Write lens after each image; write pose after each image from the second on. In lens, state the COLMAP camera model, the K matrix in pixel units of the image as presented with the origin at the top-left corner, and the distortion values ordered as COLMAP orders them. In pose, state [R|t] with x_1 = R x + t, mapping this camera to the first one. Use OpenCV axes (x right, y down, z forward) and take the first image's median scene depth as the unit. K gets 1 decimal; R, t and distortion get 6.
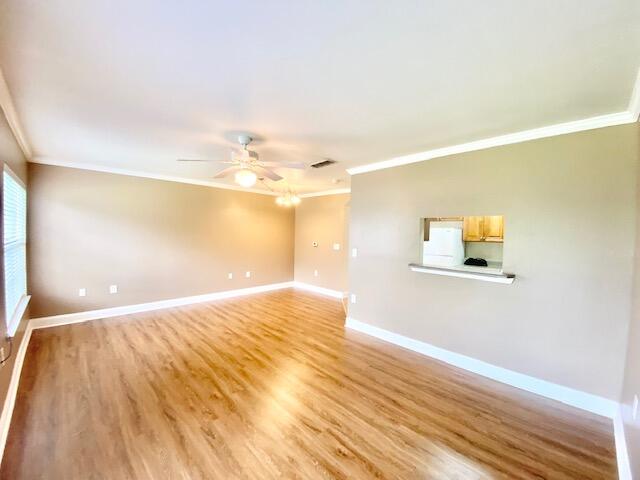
lens RADIAL K [[261.5, 0, 327.1], [0, 261.5, 246.9], [0, 0, 1]] dist [-0.020180, -0.001464]
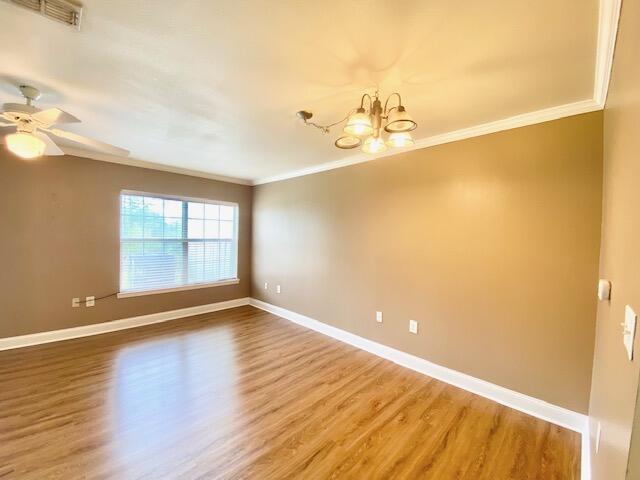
lens RADIAL K [[261.5, 0, 317.0], [0, 261.5, 240.6], [0, 0, 1]] dist [-0.020180, -0.001464]
pose [[-0.002707, 0.001297, -0.999995, 0.271443], [-0.082406, 0.996598, 0.001515, -0.058344], [0.996595, 0.082410, -0.002591, 1.365909]]
